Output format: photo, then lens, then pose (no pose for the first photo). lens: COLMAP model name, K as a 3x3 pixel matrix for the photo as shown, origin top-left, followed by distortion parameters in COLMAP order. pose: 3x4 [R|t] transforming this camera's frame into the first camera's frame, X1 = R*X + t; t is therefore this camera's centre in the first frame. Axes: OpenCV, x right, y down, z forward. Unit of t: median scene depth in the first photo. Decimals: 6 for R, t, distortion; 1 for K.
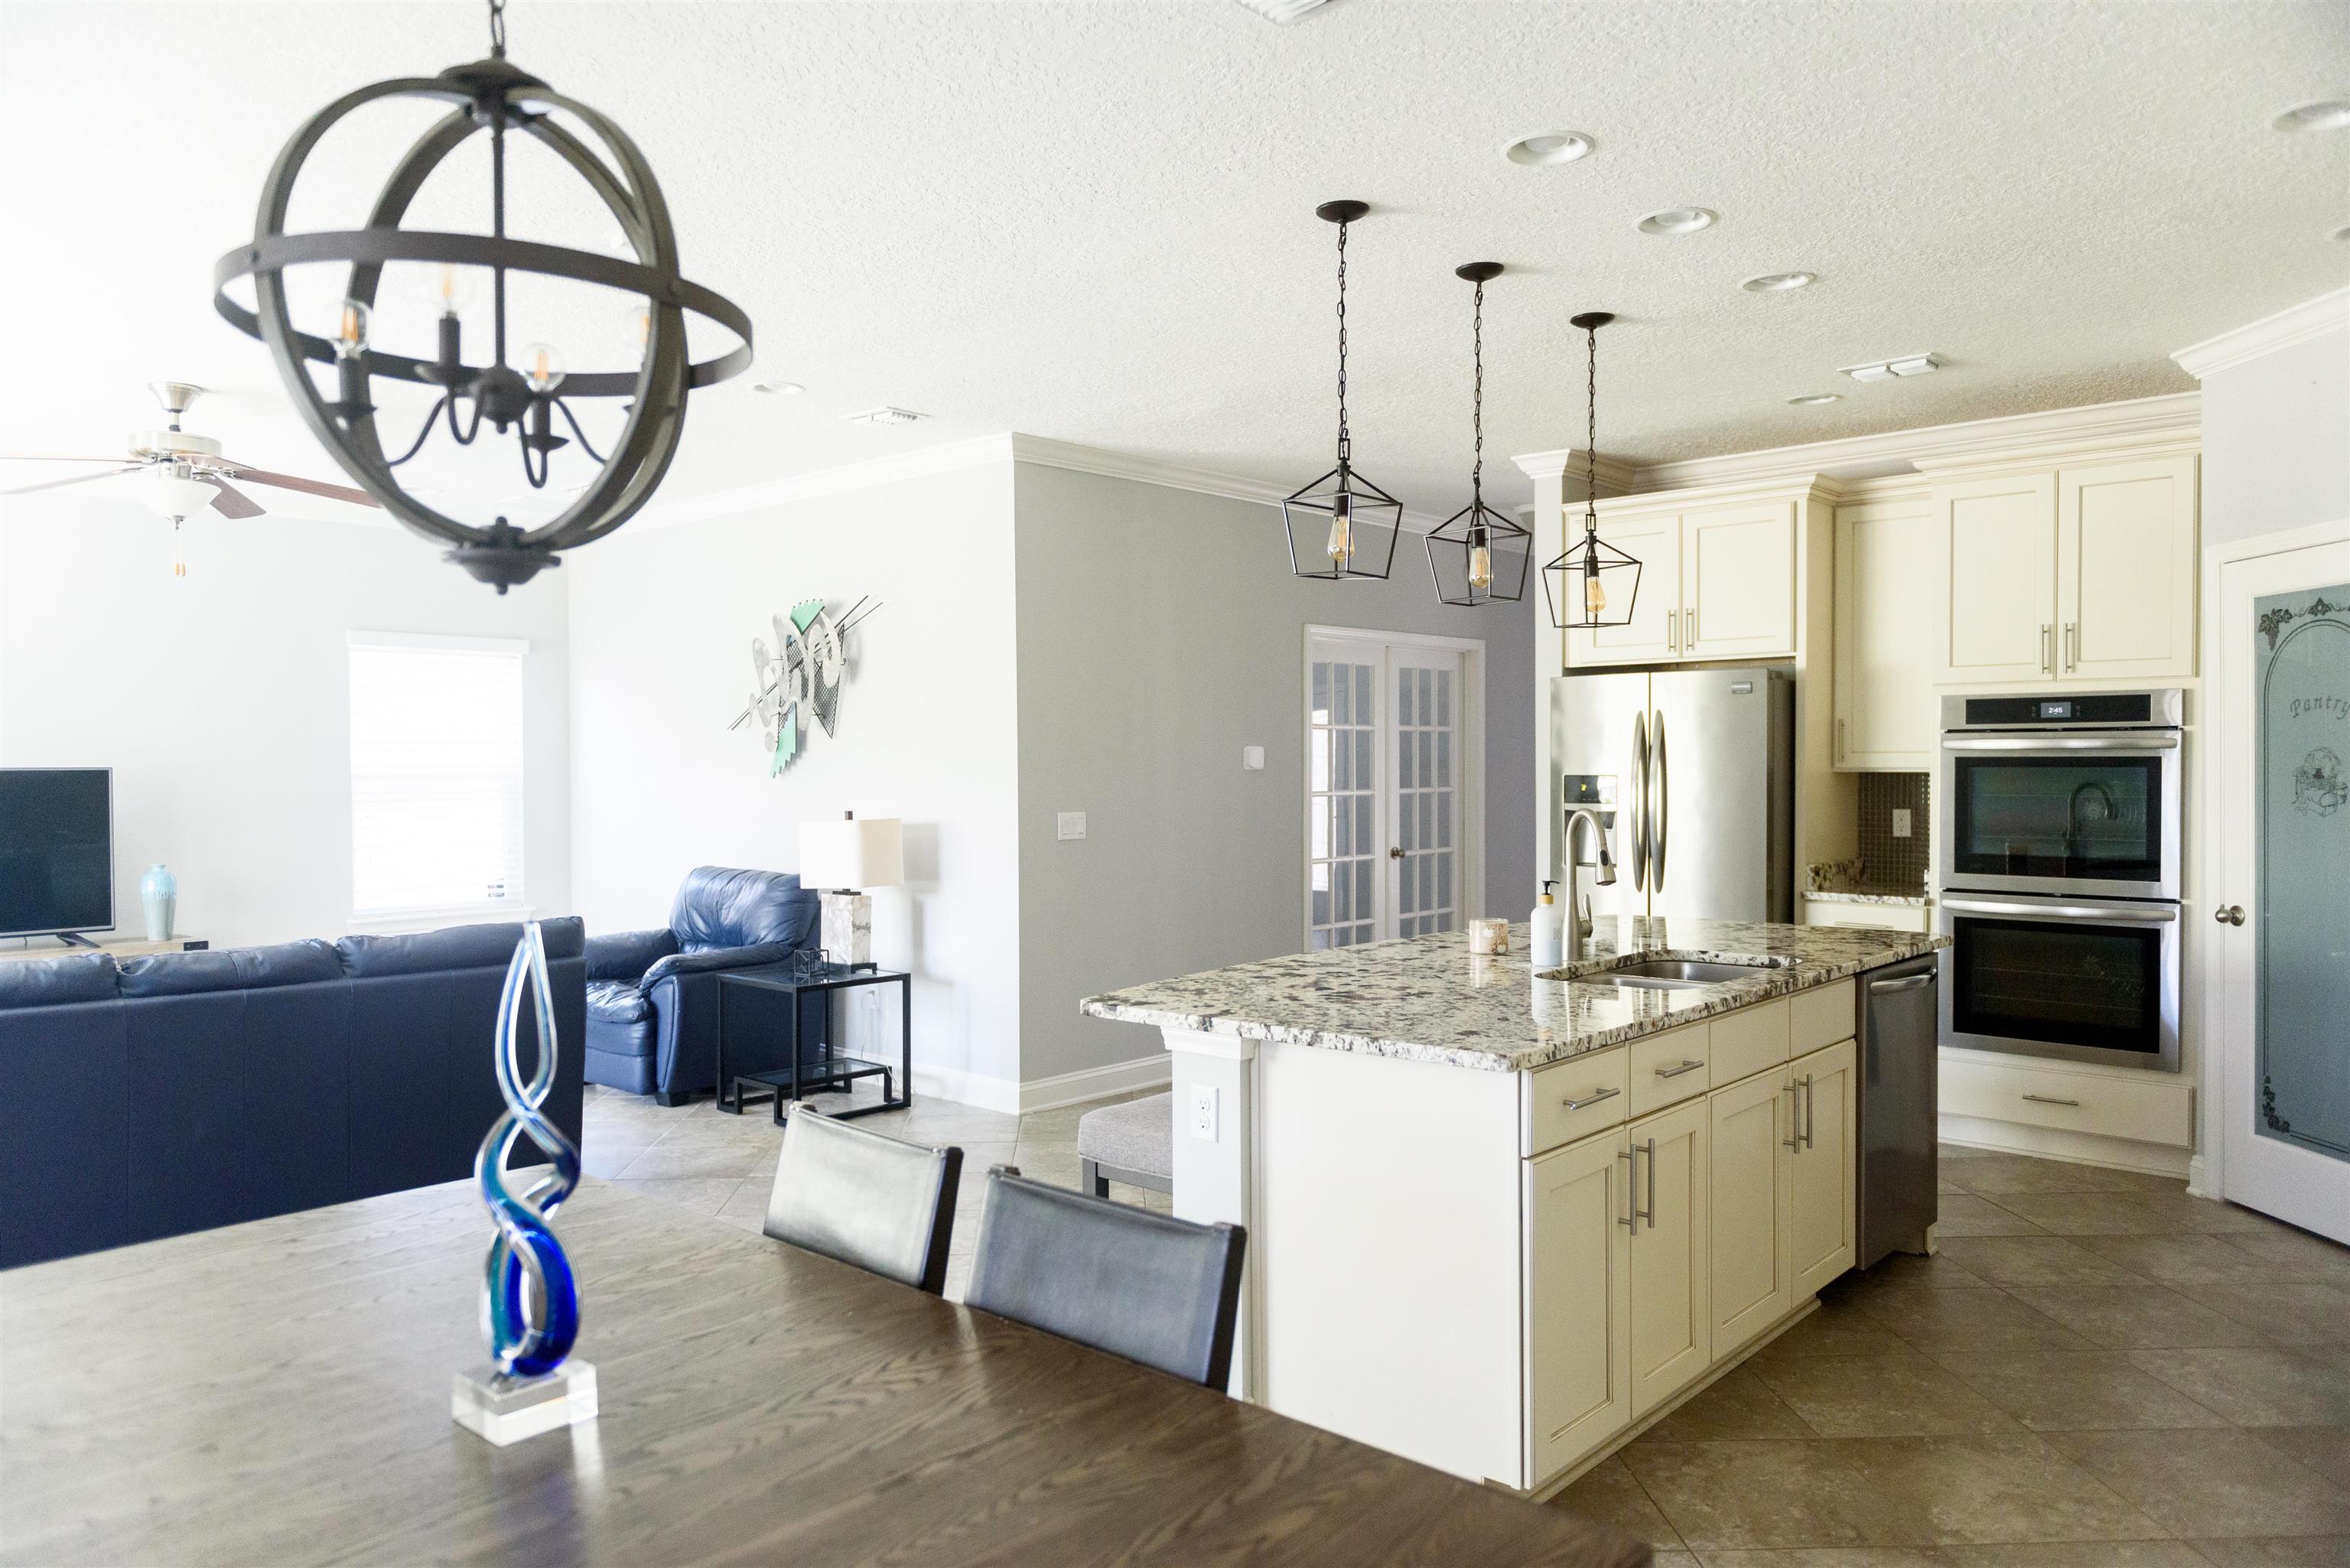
lens RADIAL K [[1576.2, 0, 1183.1], [0, 1576.2, 794.4], [0, 0, 1]] dist [0.003567, -0.004429]
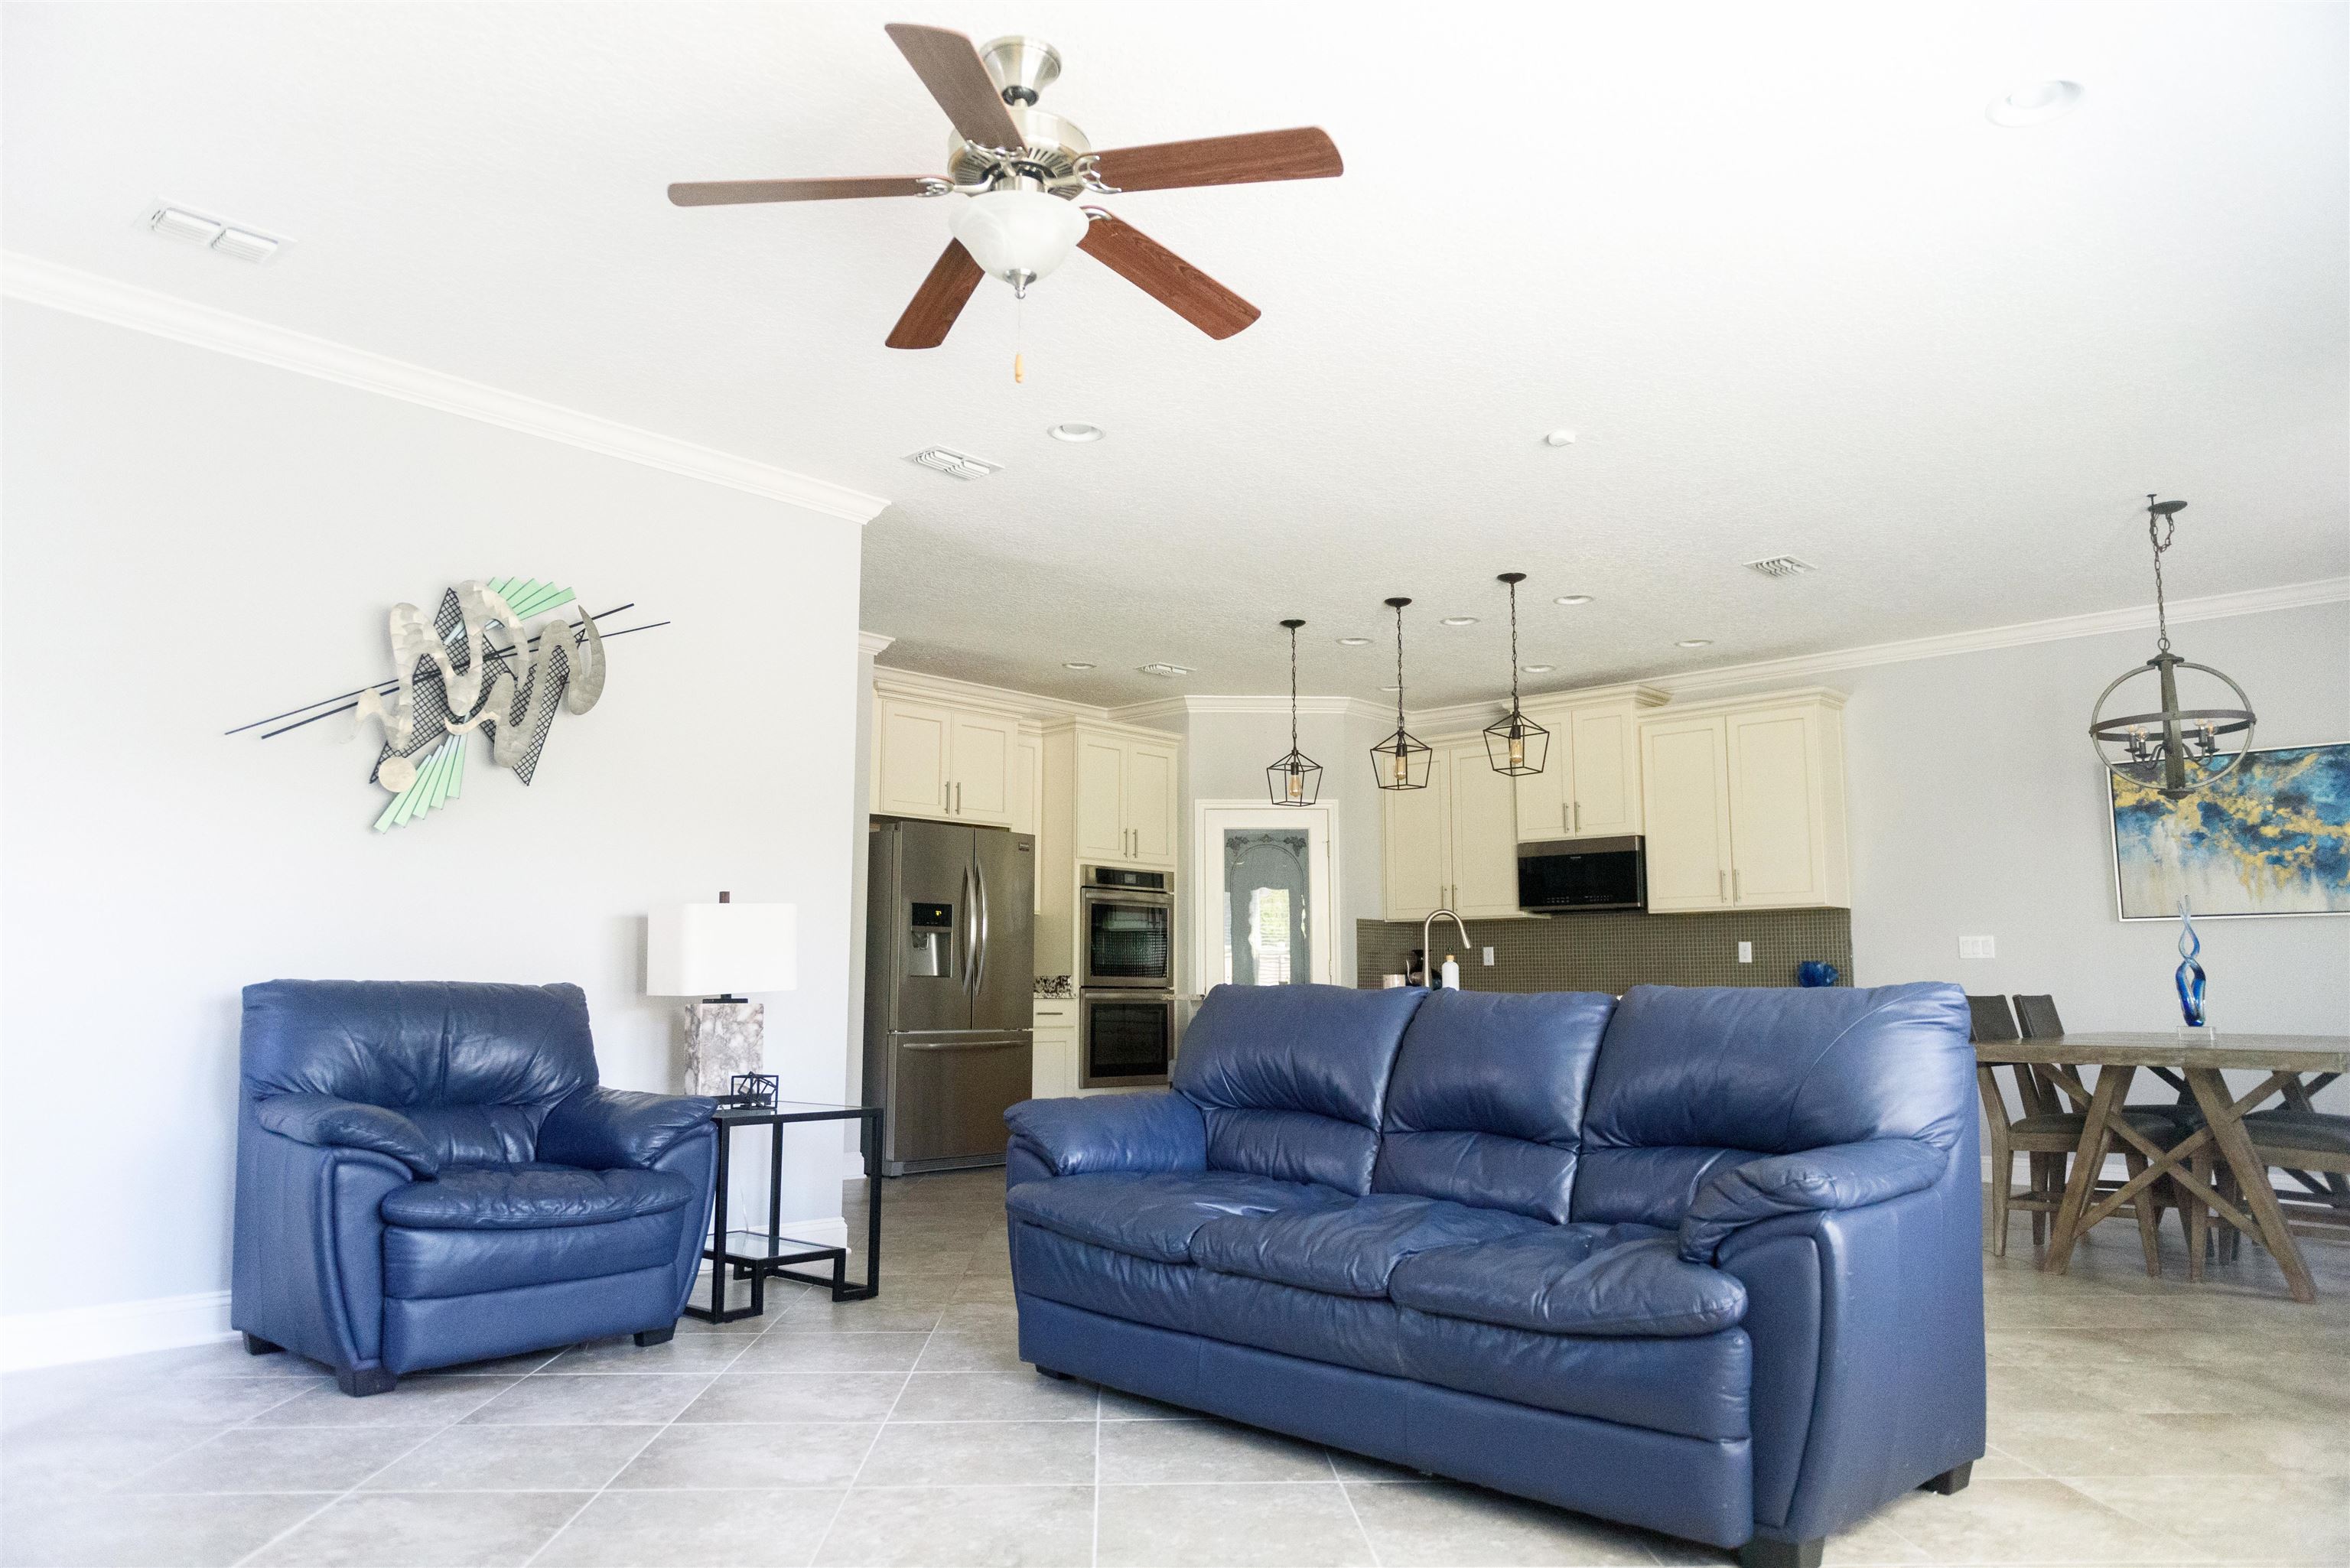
lens RADIAL K [[1576.2, 0, 1170.7], [0, 1576.2, 803.0], [0, 0, 1]] dist [0.003567, -0.004429]
pose [[0.022127, 0.124540, 0.991968, -1.190105], [0.016505, 0.992030, -0.124916, 0.081971], [-0.999619, 0.019136, 0.019895, 0.947070]]
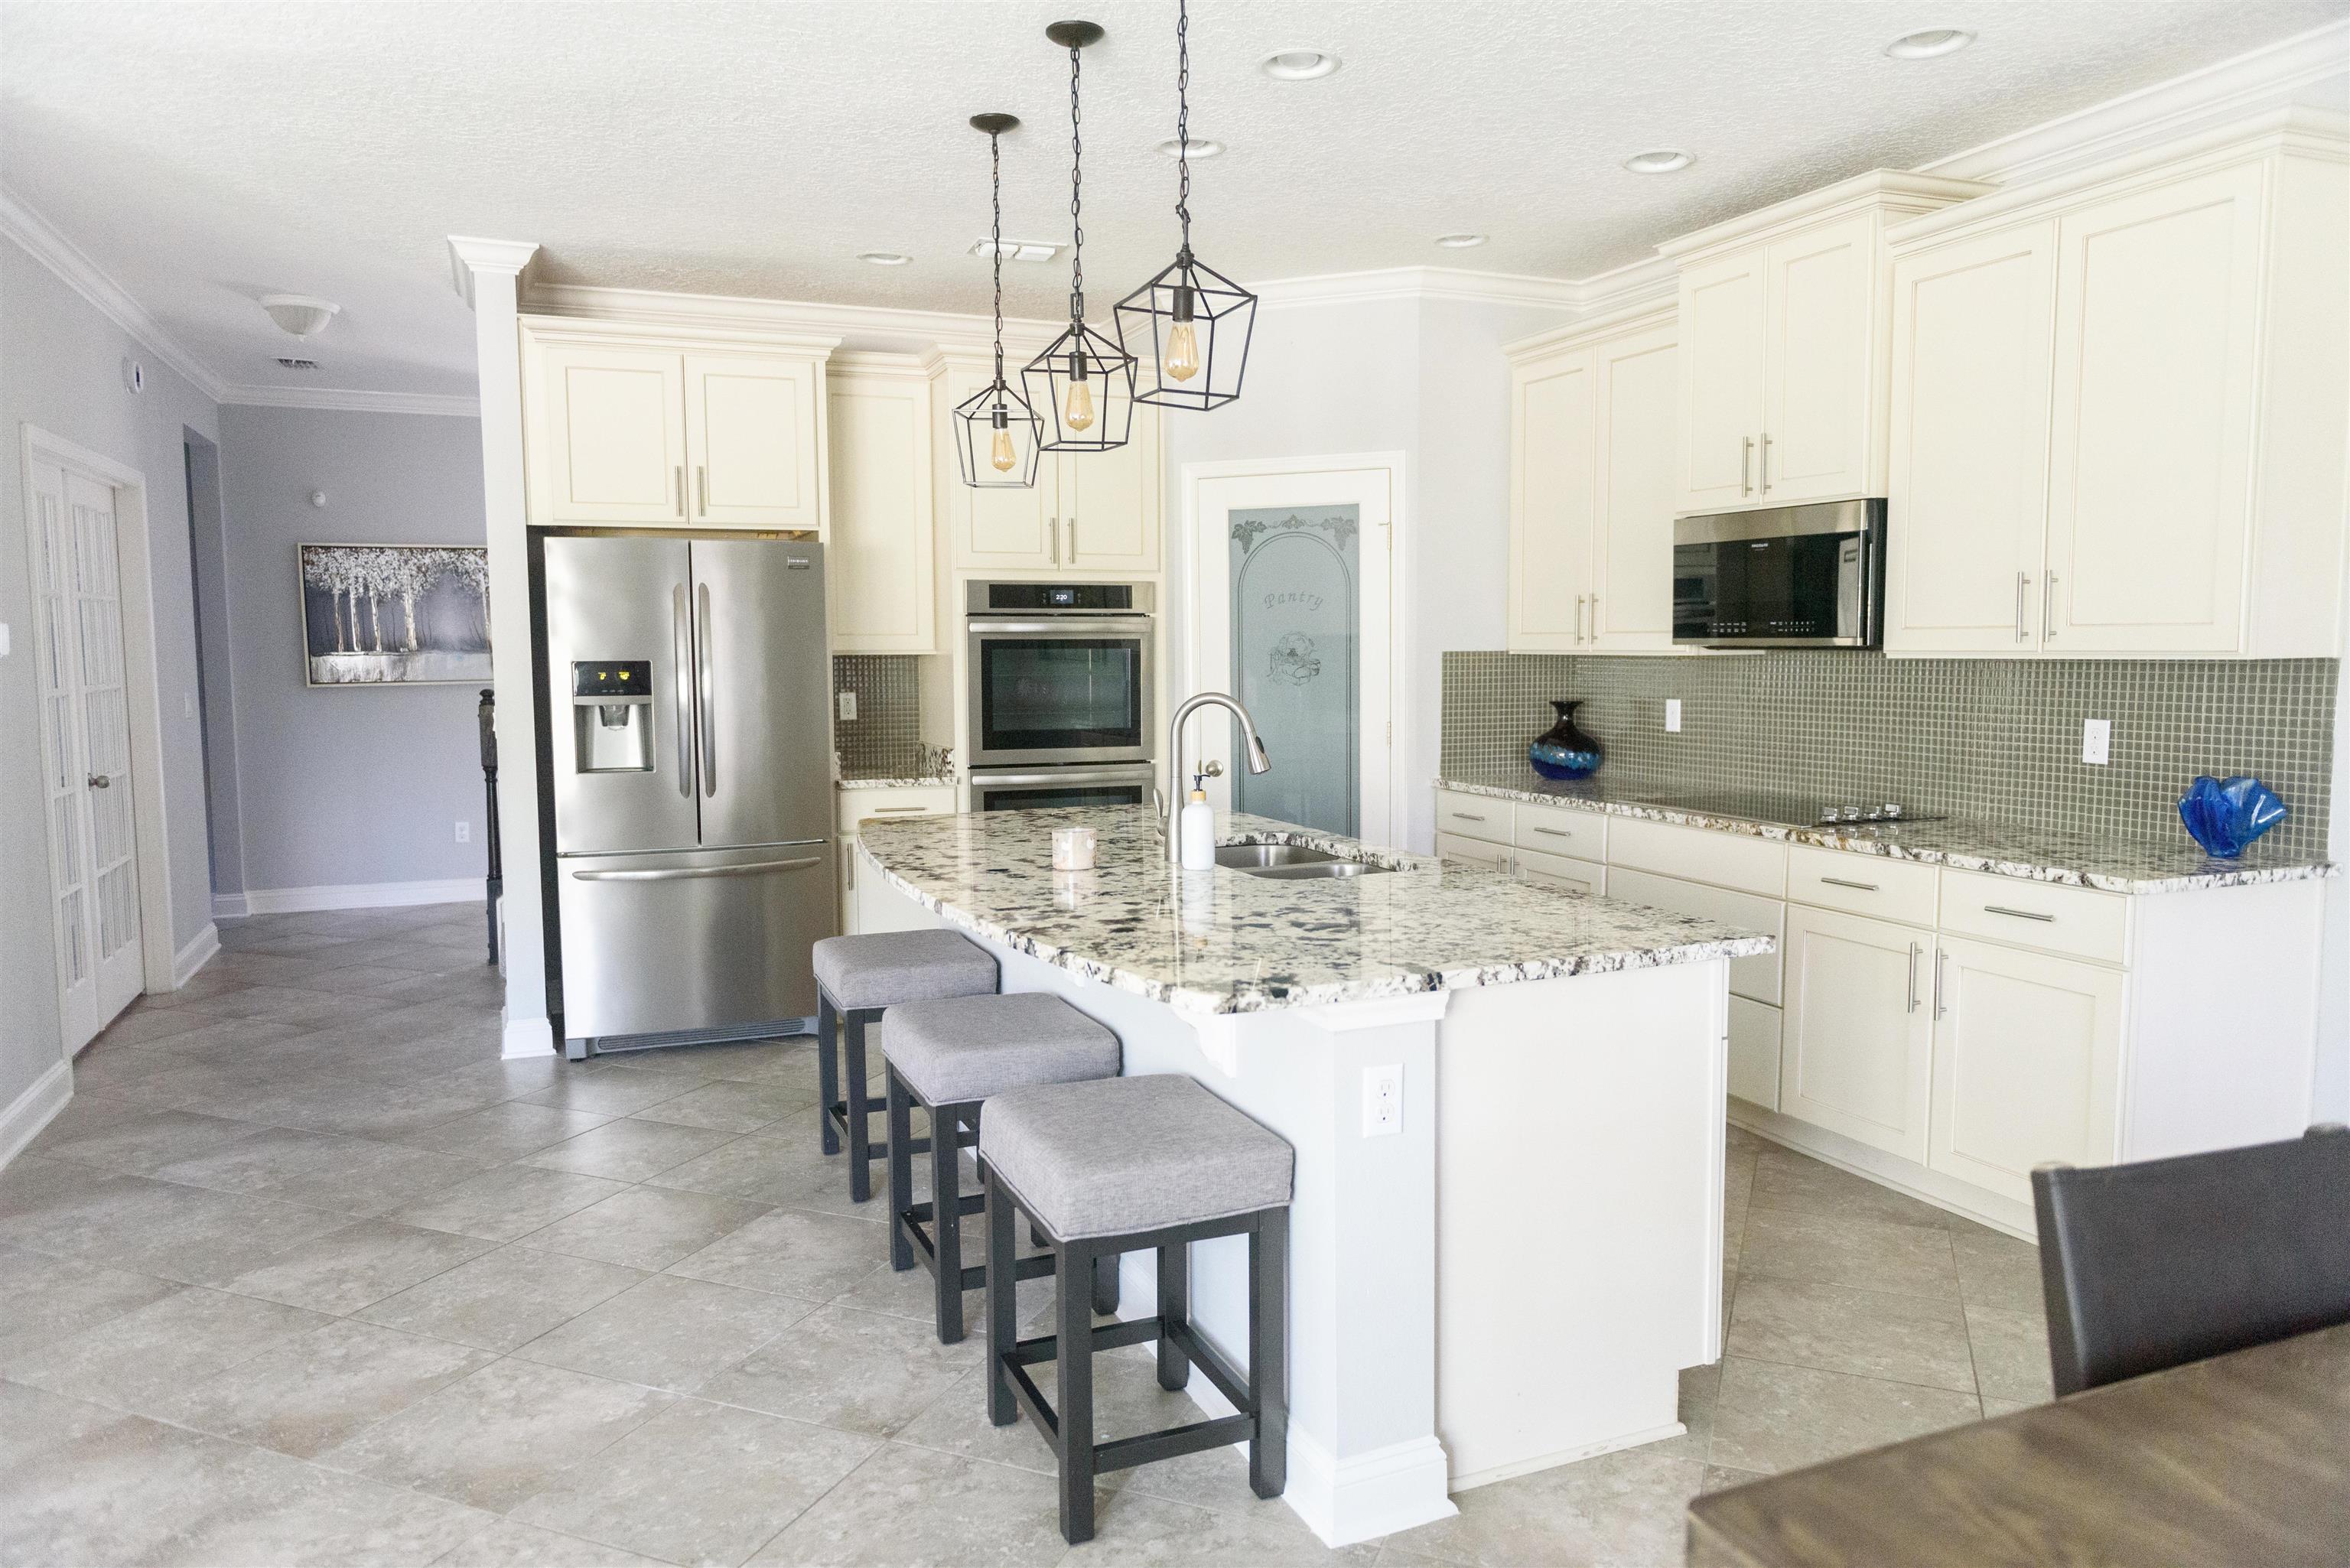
lens RADIAL K [[1576.2, 0, 1171.0], [0, 1576.2, 791.3], [0, 0, 1]] dist [0.003567, -0.004429]
pose [[0.435775, -0.084141, 0.896114, -0.426850], [0.021687, 0.996313, 0.083003, -0.008078], [-0.899794, -0.016736, 0.435993, 0.459965]]
